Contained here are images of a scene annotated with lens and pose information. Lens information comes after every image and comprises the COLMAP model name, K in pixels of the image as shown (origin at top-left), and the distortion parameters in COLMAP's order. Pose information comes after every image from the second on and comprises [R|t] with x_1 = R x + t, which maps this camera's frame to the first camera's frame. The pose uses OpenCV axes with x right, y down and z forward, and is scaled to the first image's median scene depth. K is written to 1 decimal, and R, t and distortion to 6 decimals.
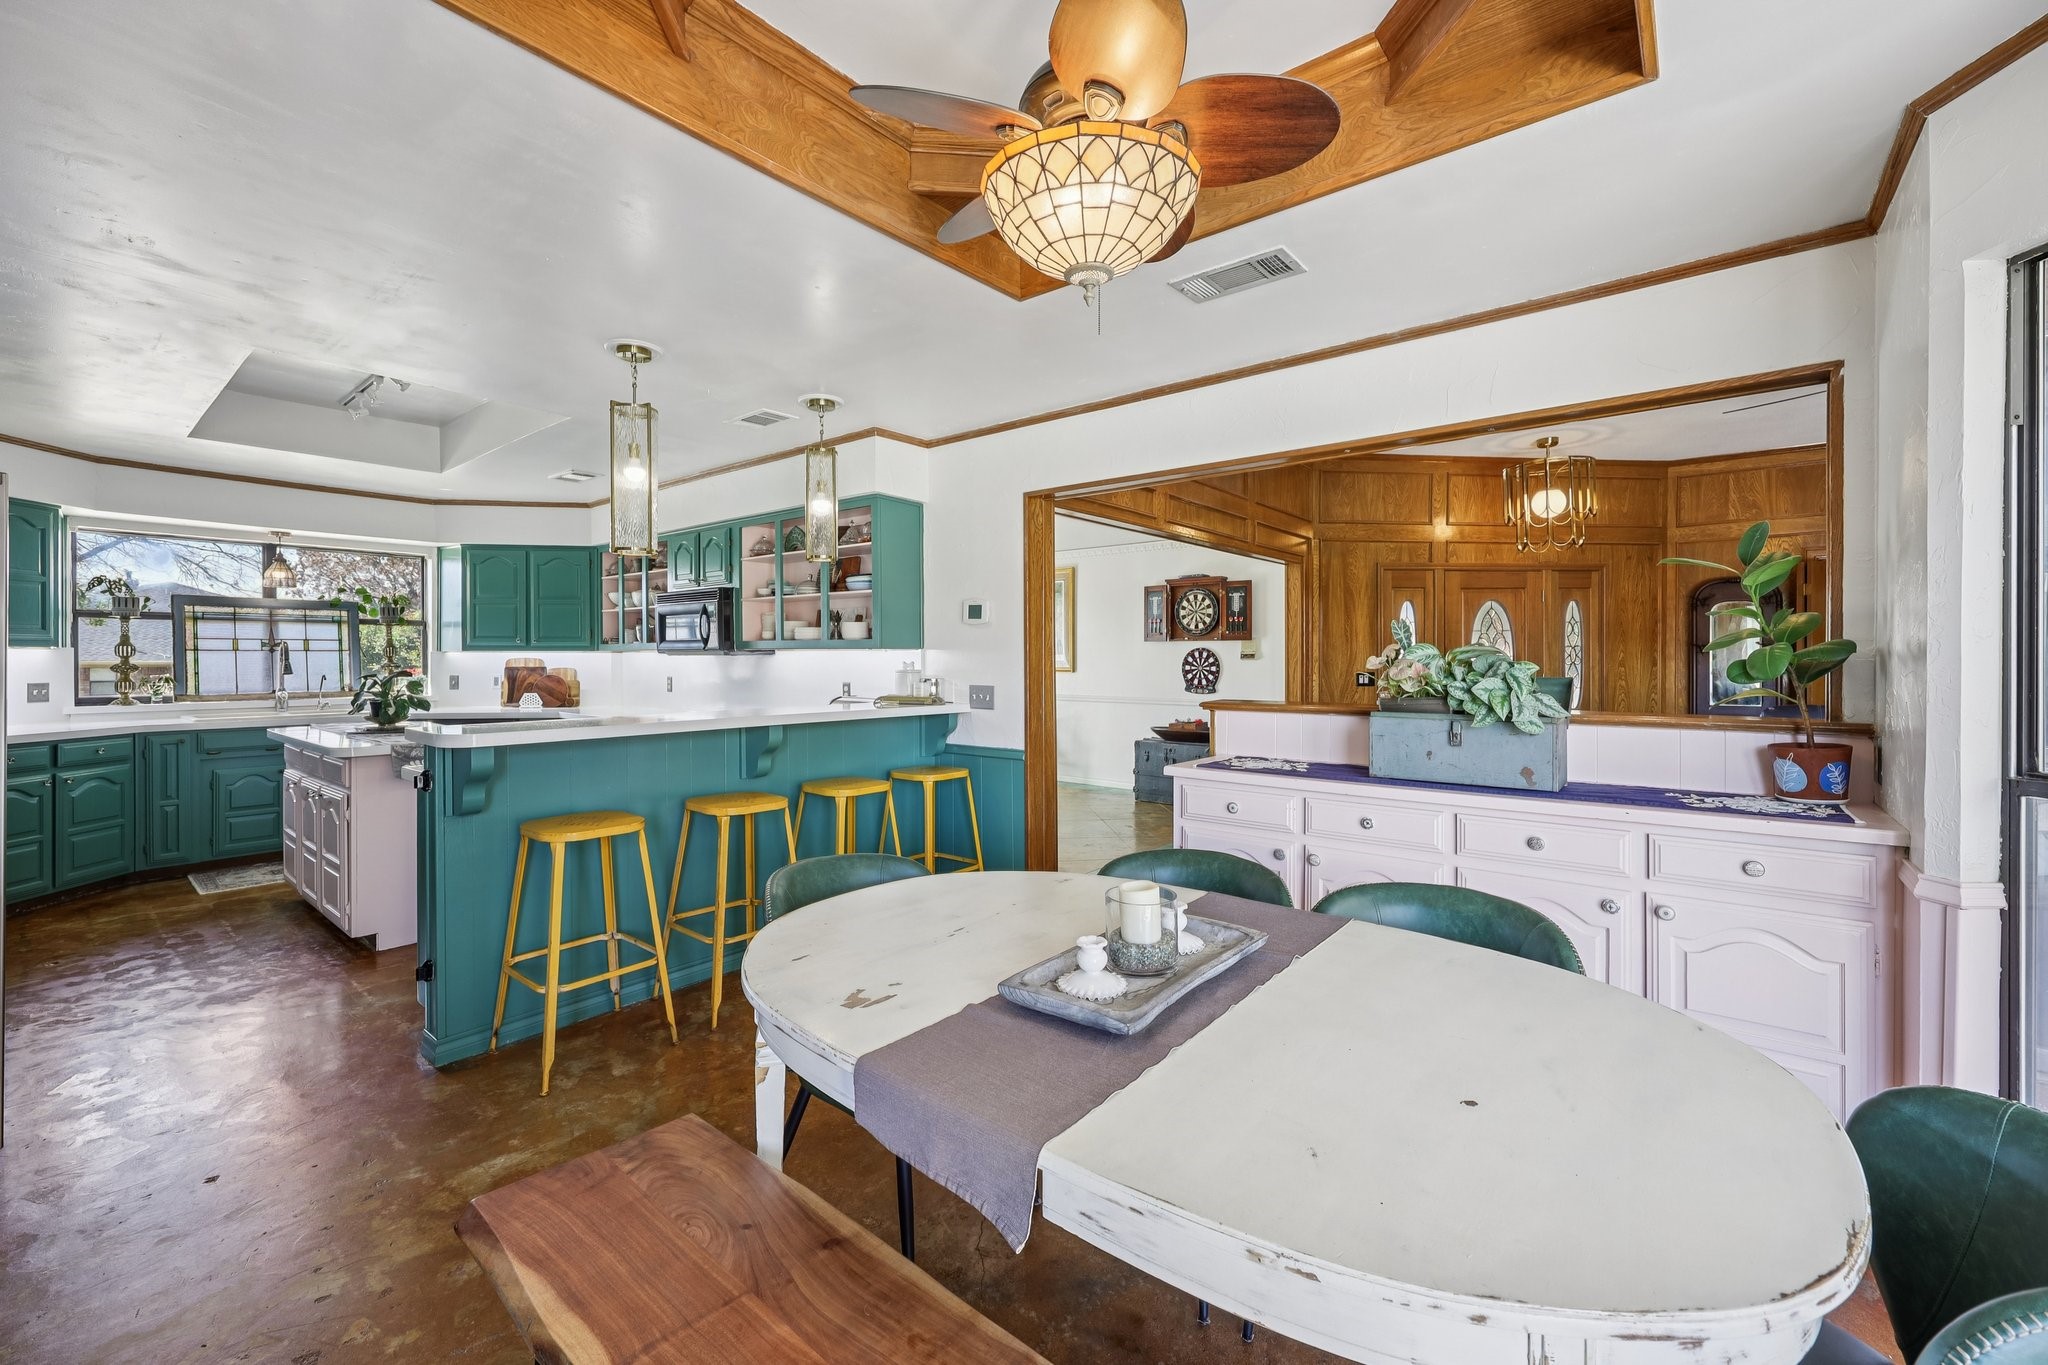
lens RADIAL K [[832.5, 0, 1031.7], [0, 832.5, 663.2], [0, 0, 1]] dist [0.001087, 0.000392]
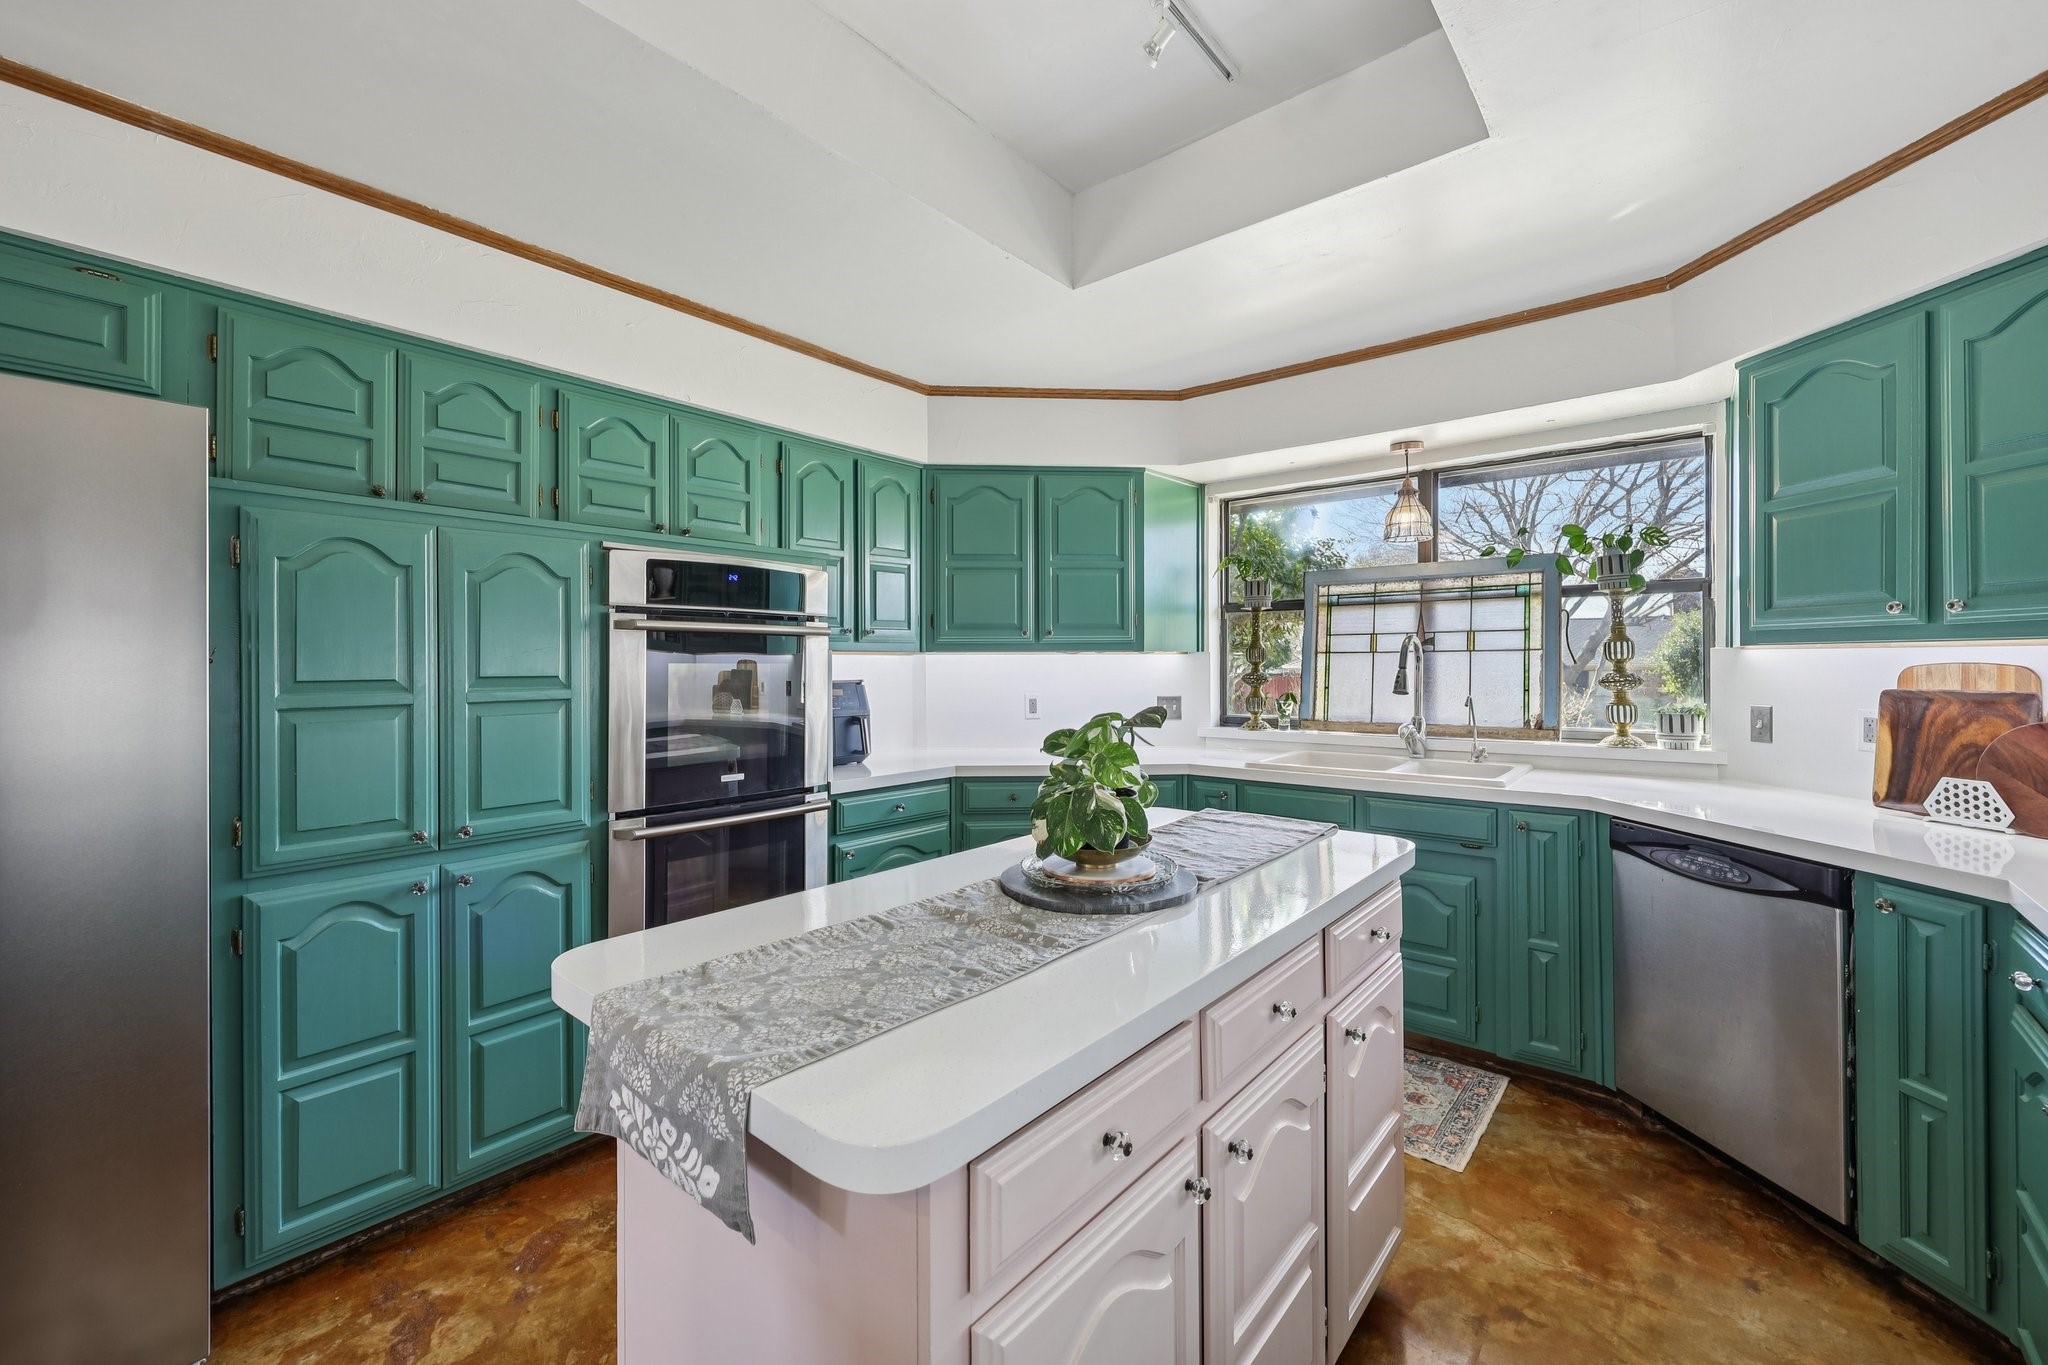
lens RADIAL K [[832.5, 0, 1017.8], [0, 832.5, 662.4], [0, 0, 1]] dist [0.001087, 0.000392]
pose [[-0.014240, -0.000425, -0.999899, -0.327692], [0.000001, 1.000000, -0.000425, -0.007373], [0.999899, -0.000007, -0.014240, 0.739069]]
